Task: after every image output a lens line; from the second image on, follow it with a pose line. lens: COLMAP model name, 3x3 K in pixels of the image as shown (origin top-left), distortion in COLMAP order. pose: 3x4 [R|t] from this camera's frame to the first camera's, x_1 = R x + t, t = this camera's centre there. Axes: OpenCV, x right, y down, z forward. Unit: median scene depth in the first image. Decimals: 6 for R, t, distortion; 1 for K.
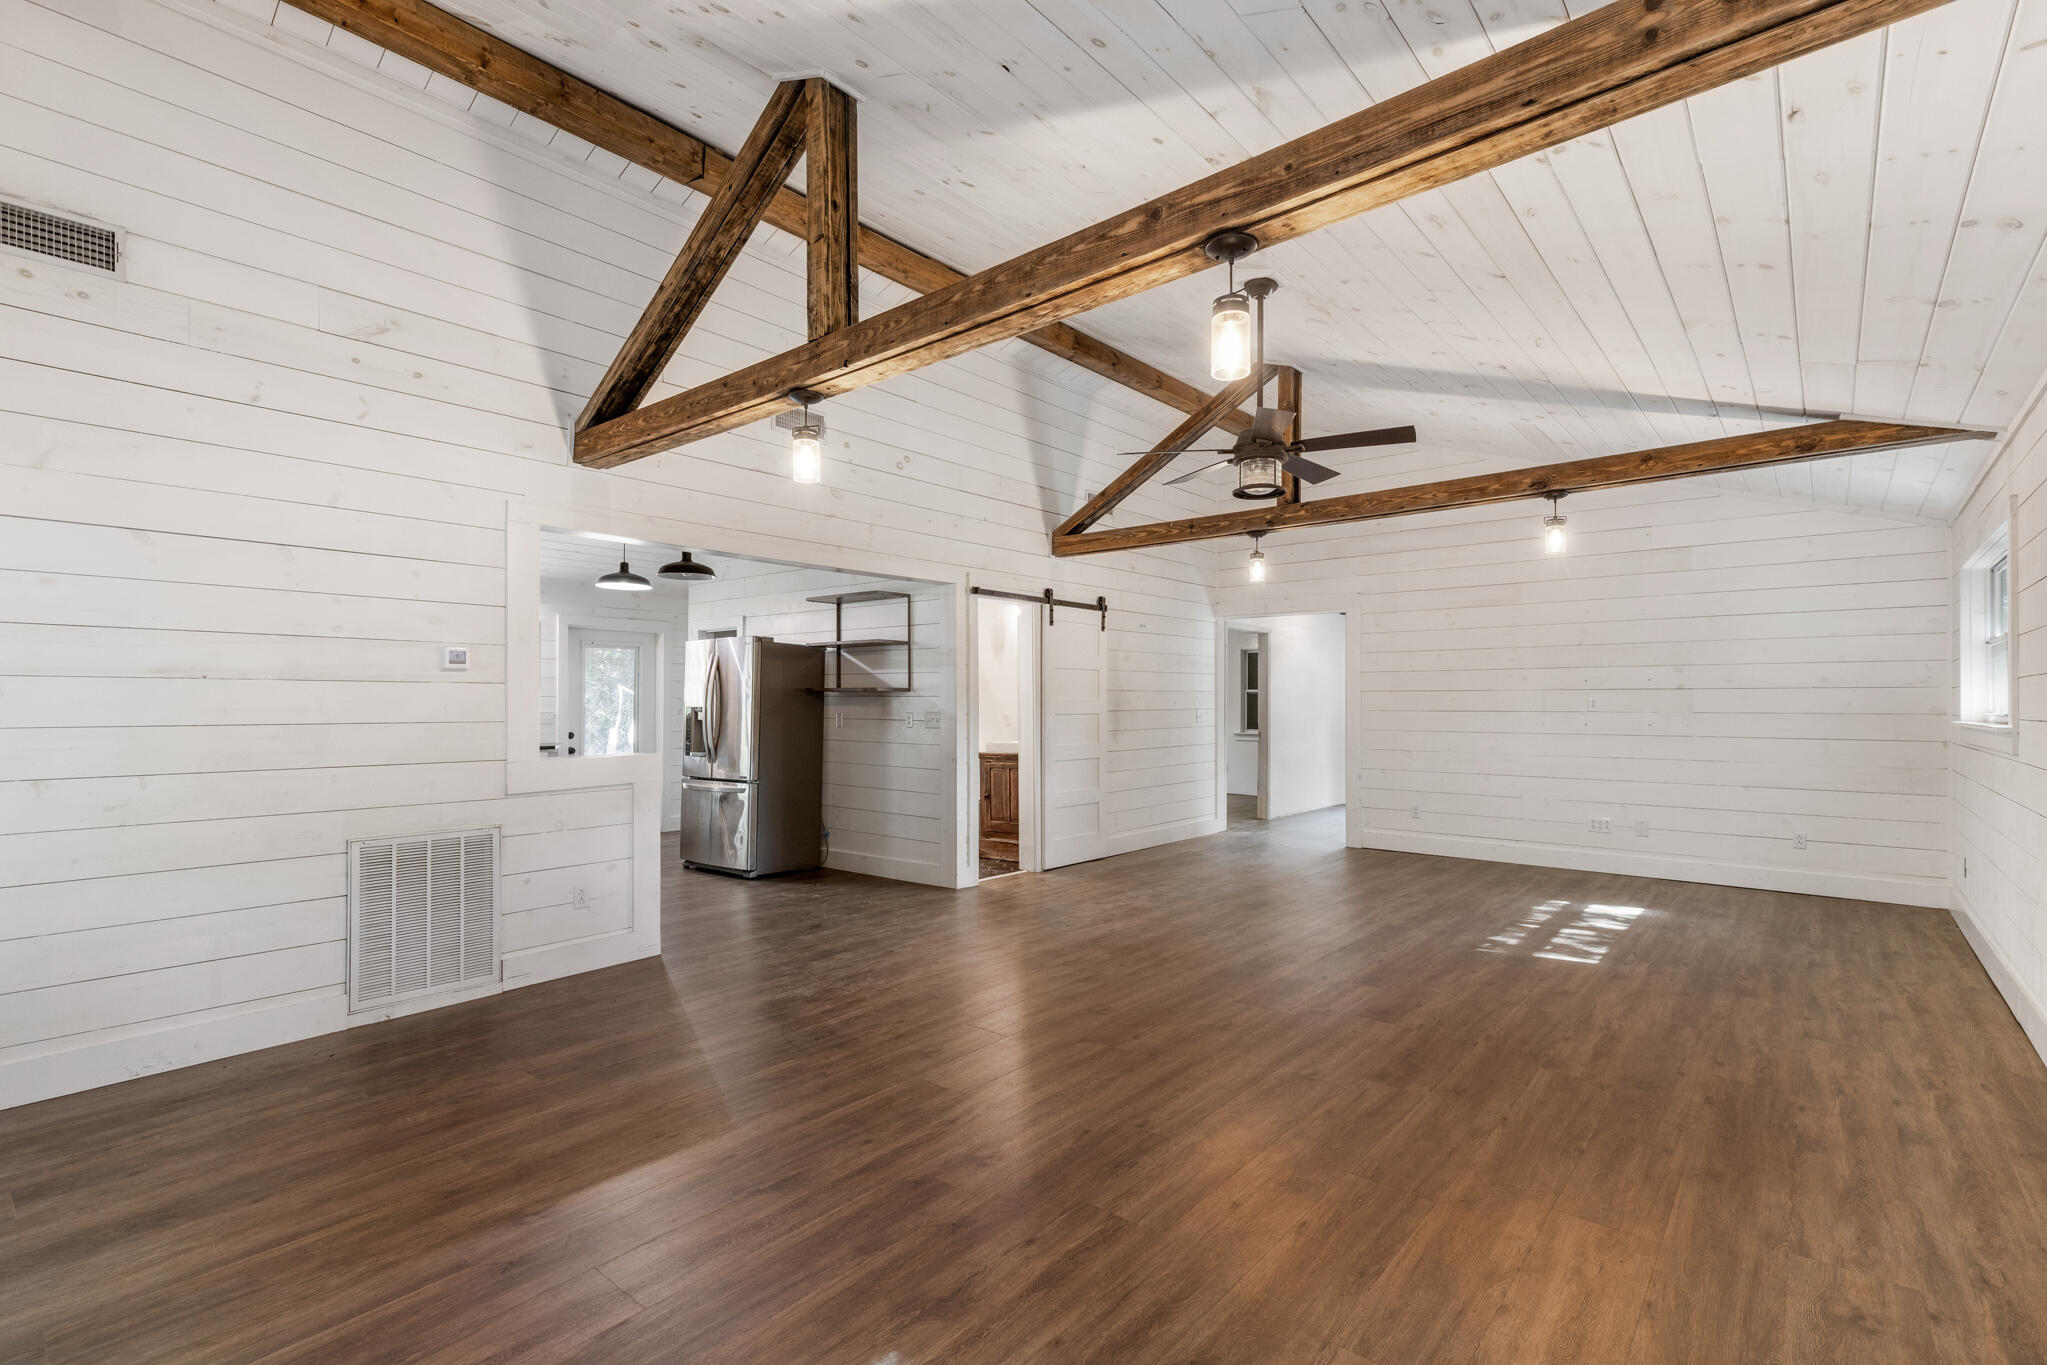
lens RADIAL K [[935.2, 0, 1033.8], [0, 935.2, 694.8], [0, 0, 1]] dist [0.013746, -0.000233]
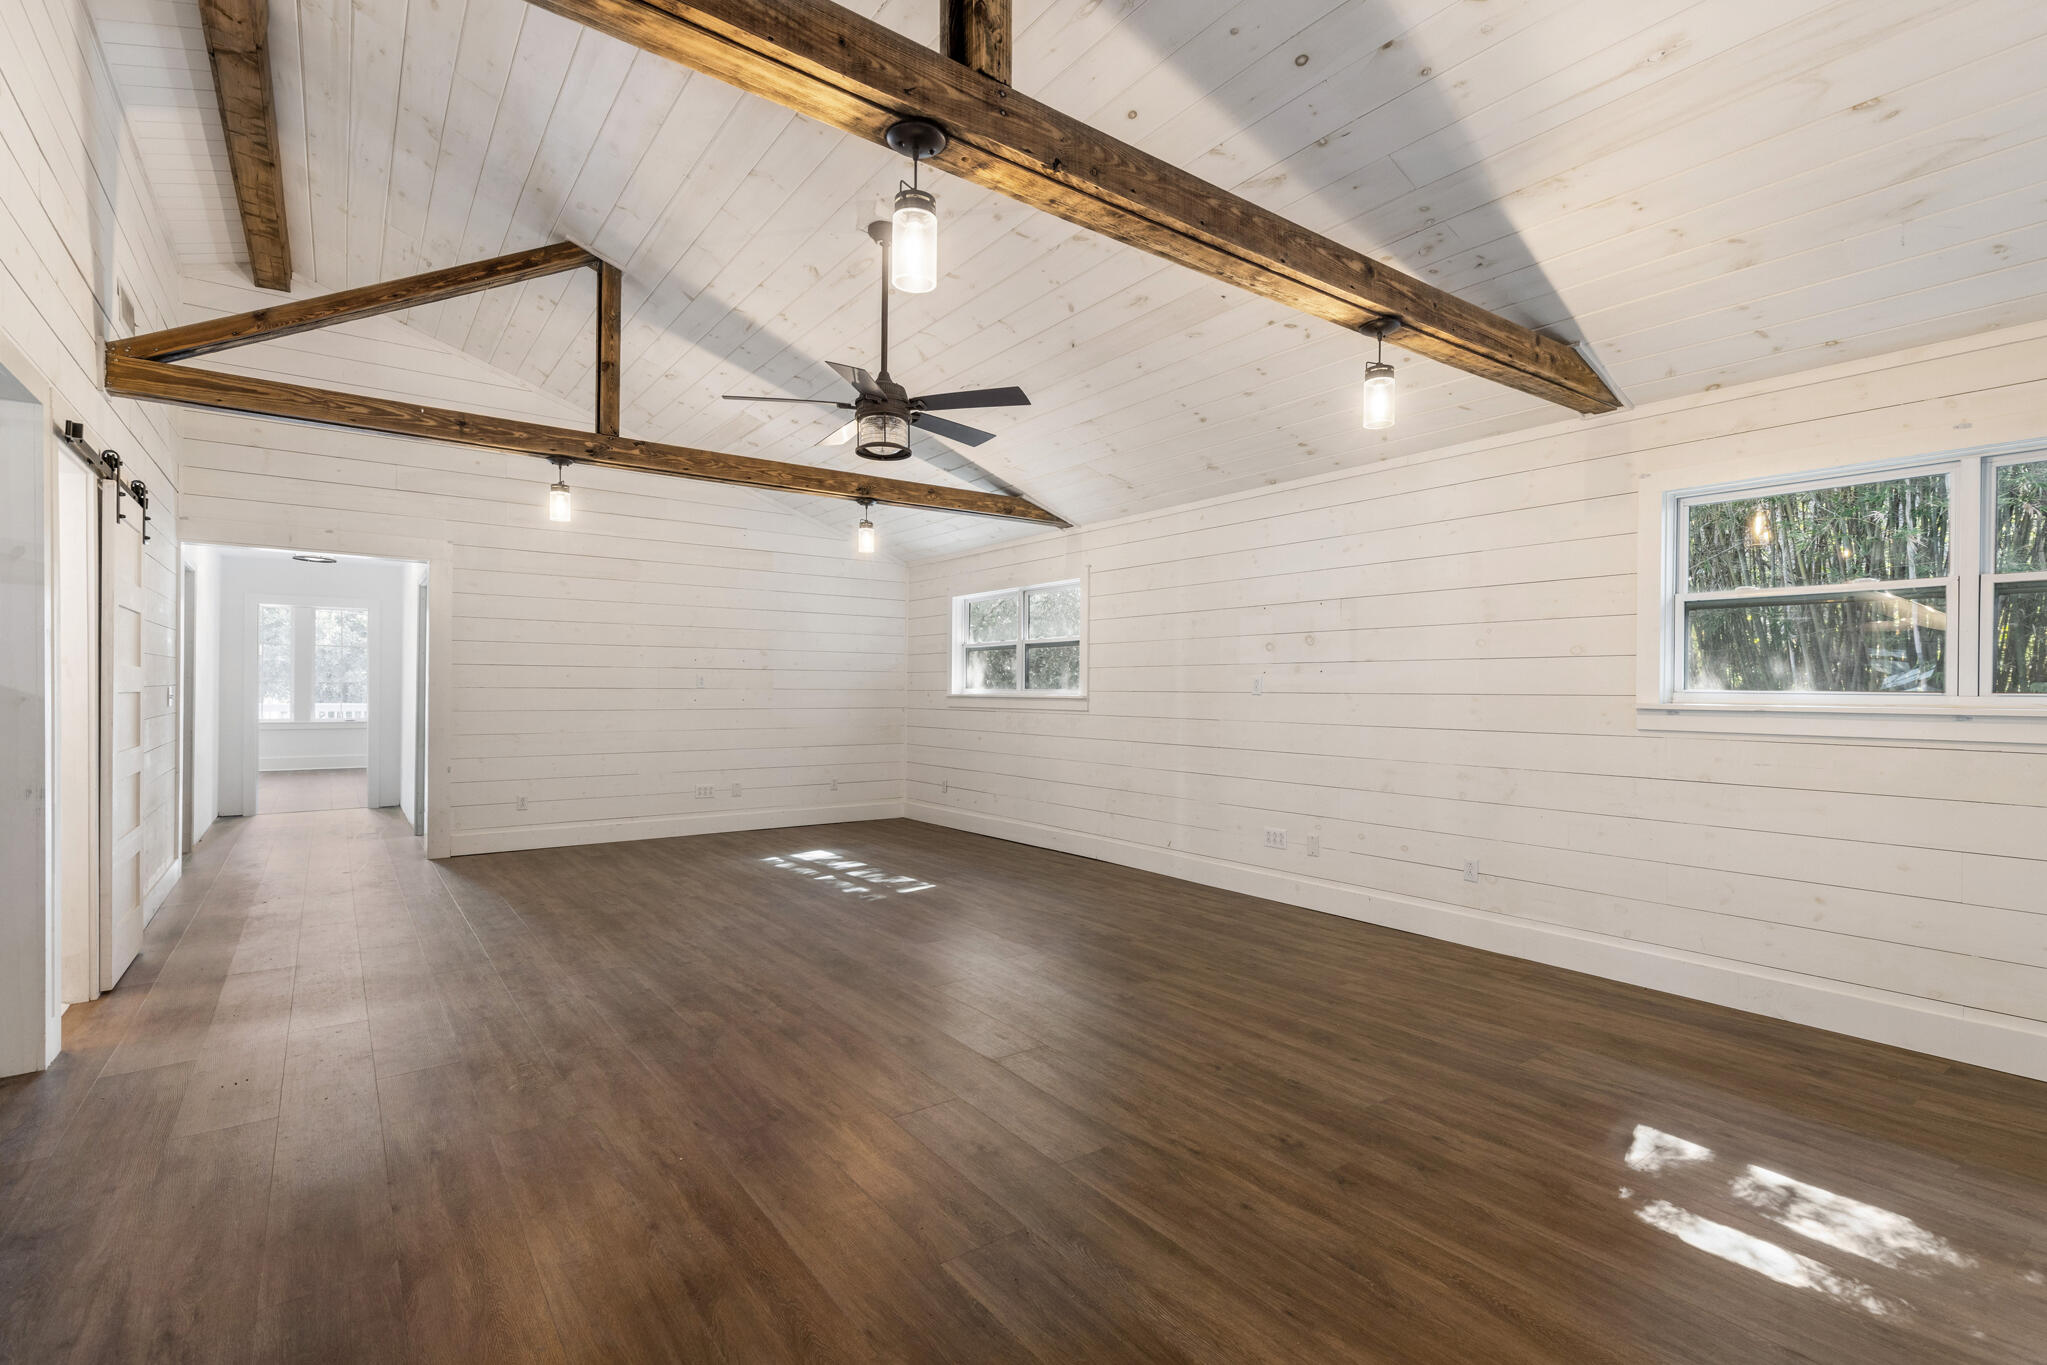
lens RADIAL K [[935.2, 0, 1033.8], [0, 935.2, 694.8], [0, 0, 1]] dist [0.013746, -0.000233]
pose [[0.226835, -0.004650, 0.973922, -0.900419], [-0.015295, 0.999848, 0.008336, 0.024103], [-0.973813, -0.016787, 0.226729, 0.891476]]
